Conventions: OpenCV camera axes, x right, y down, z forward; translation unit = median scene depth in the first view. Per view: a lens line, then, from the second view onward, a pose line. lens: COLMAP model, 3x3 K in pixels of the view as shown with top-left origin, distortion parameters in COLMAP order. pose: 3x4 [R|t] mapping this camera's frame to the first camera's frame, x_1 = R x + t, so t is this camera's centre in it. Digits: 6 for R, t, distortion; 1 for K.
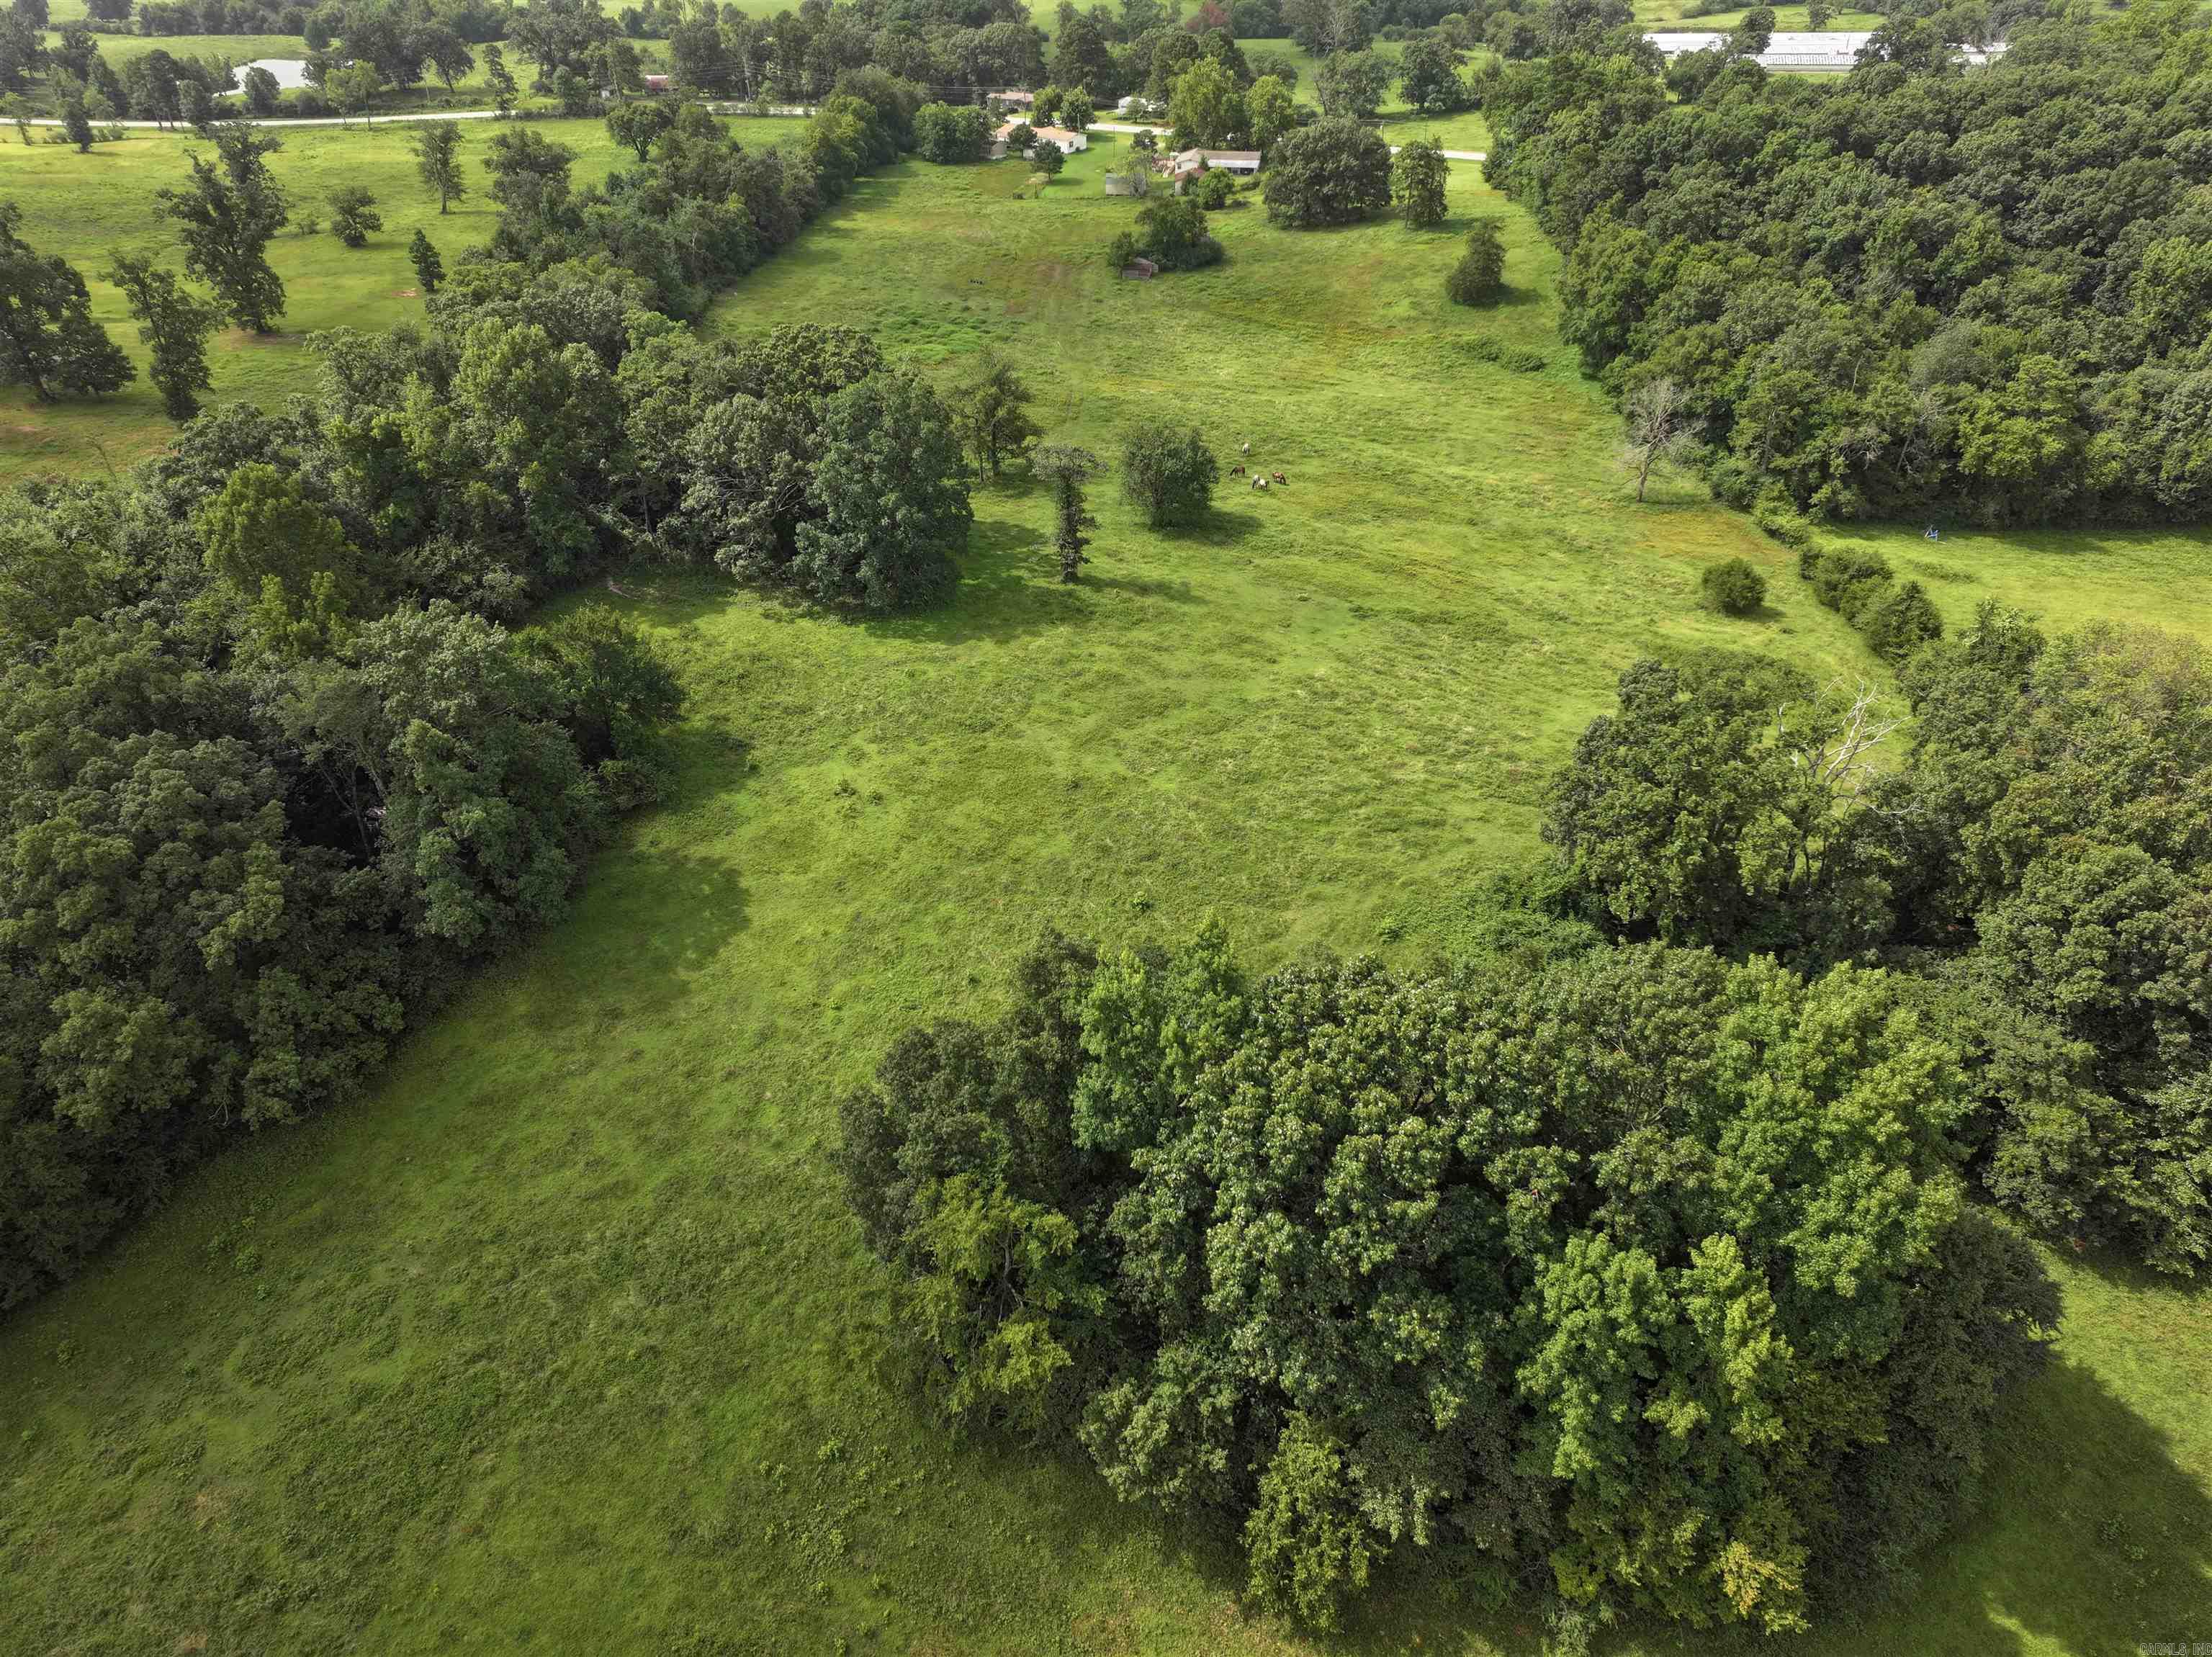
lens RADIAL K [[1536.1, 0, 1106.0], [0, 1536.1, 828.5], [0, 0, 1]] dist [-0.002547, 0.023810]
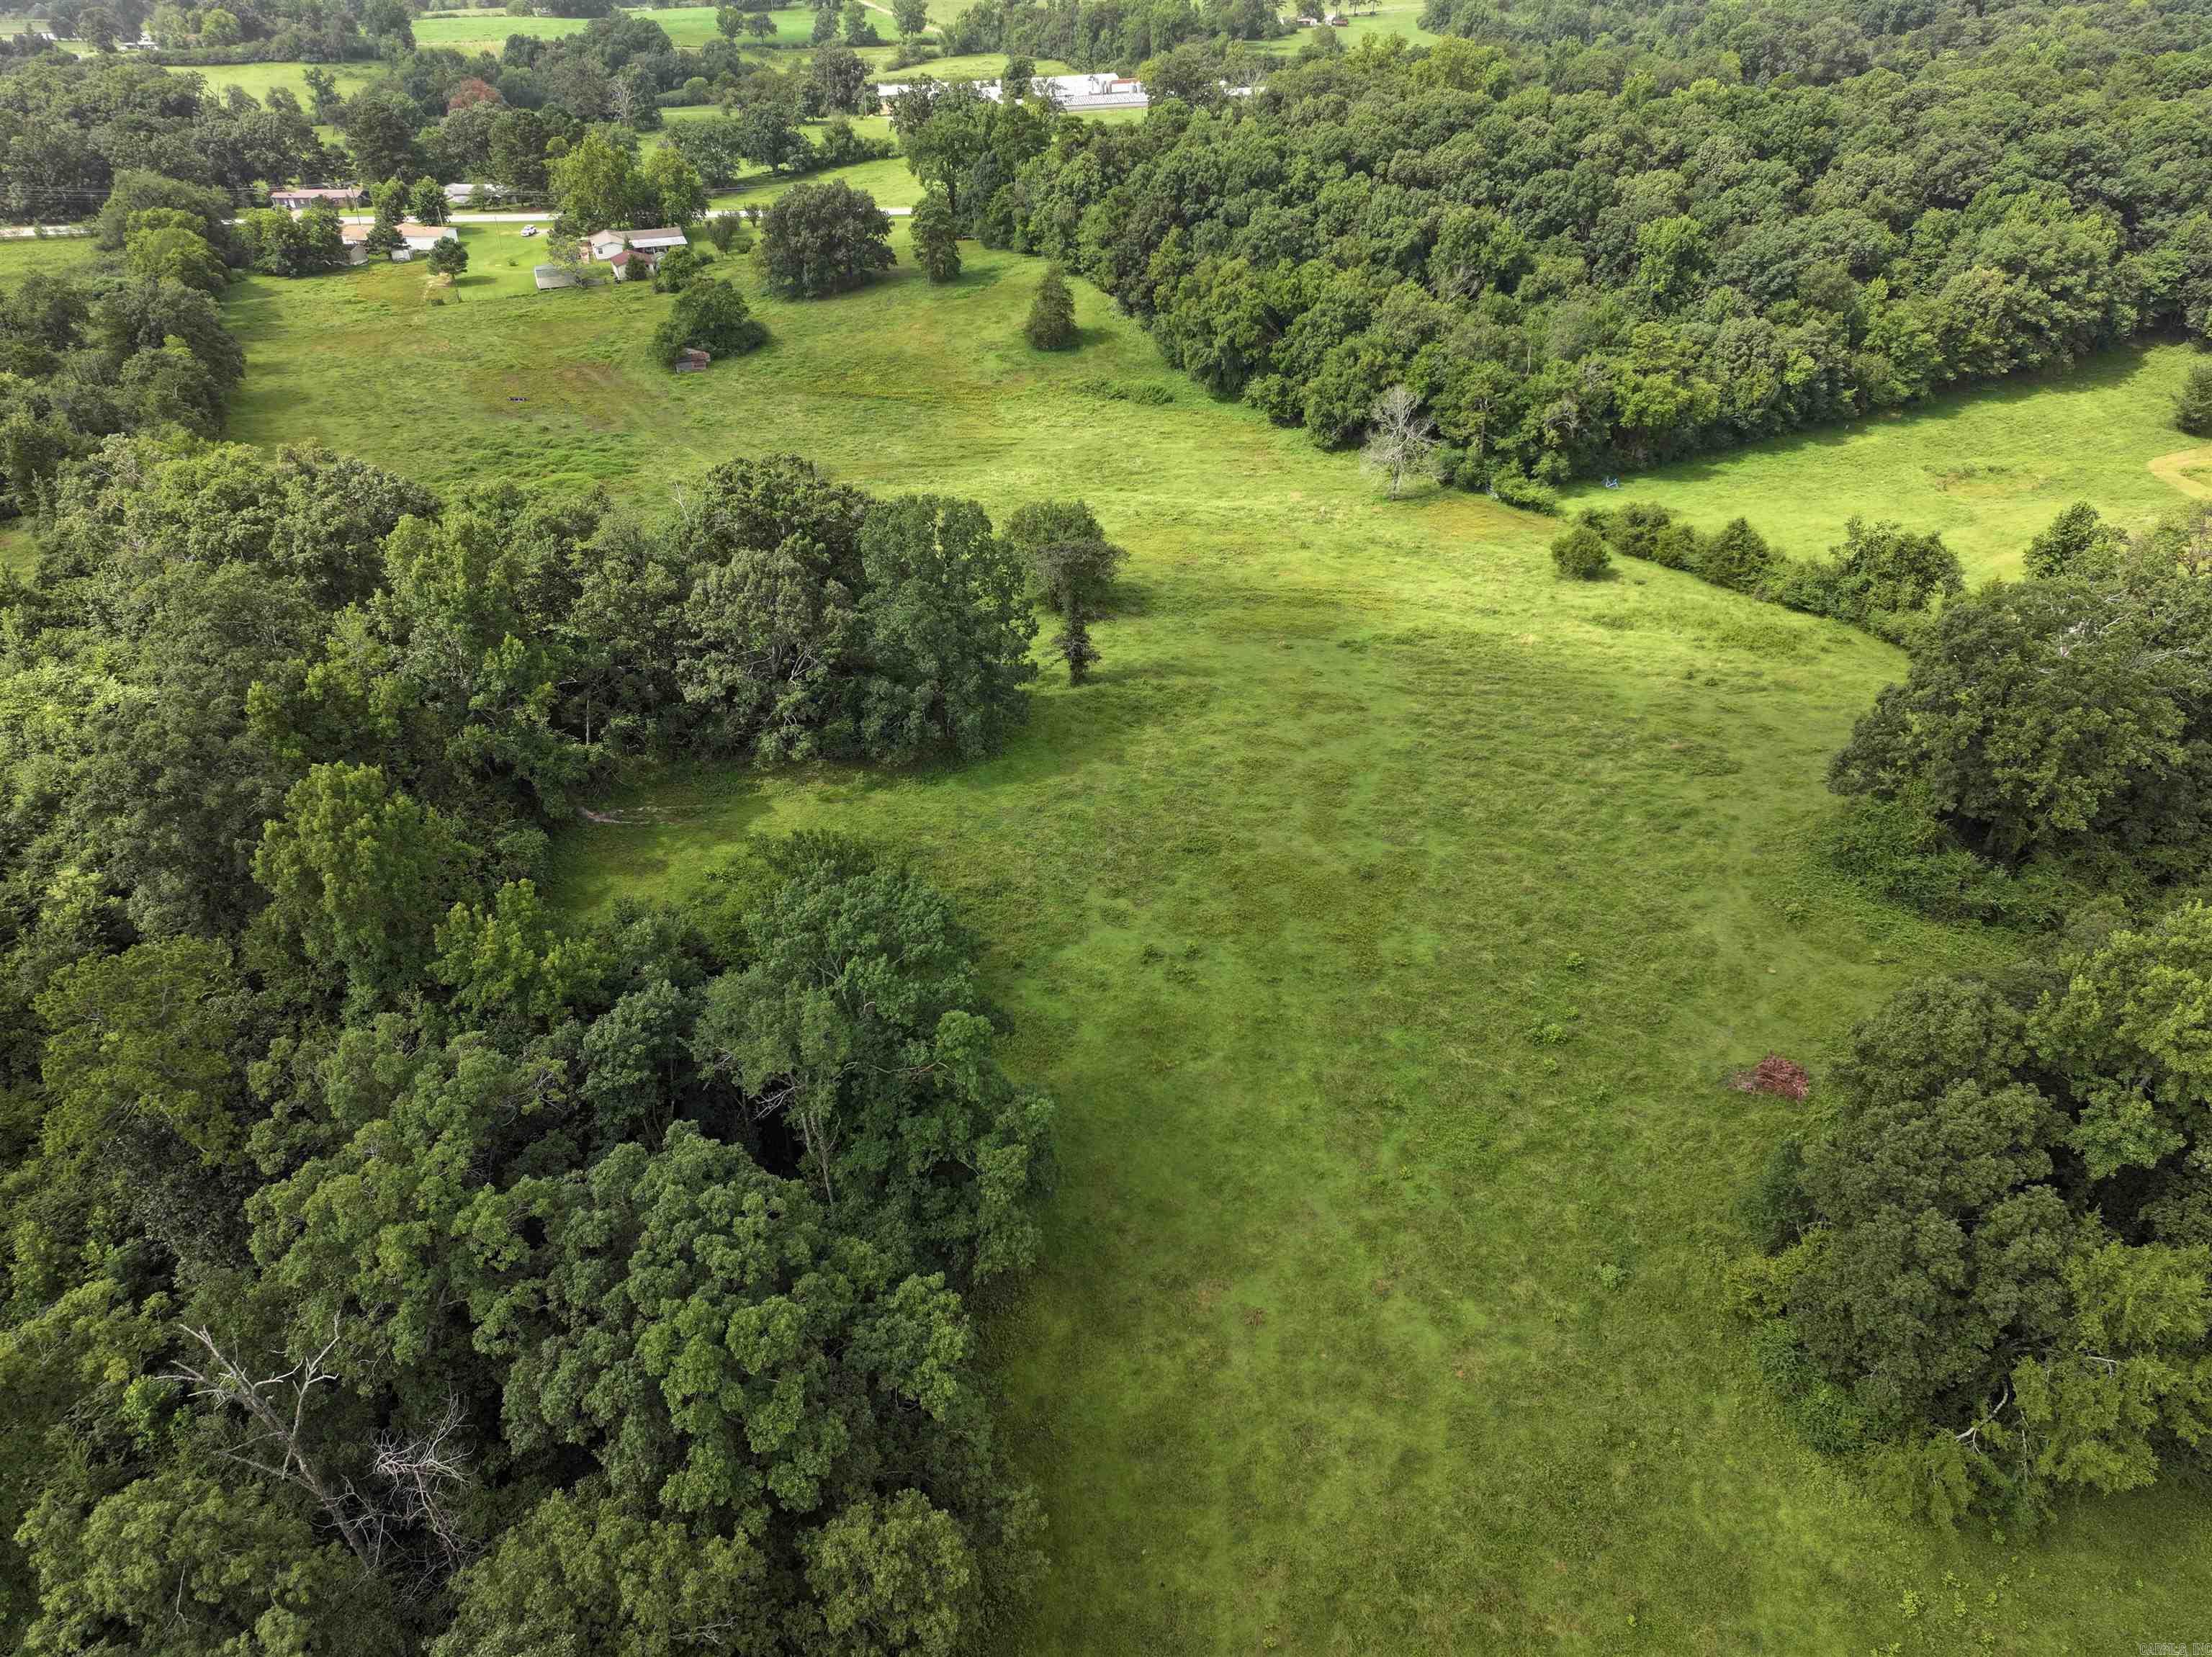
lens RADIAL K [[1536.1, 0, 1106.0], [0, 1536.1, 828.5], [0, 0, 1]] dist [-0.002547, 0.023810]
pose [[0.861654, -0.265373, 0.432585, -0.365545], [0.279445, 0.959626, 0.032072, -0.086246], [-0.423631, 0.093249, 0.901023, 0.144899]]
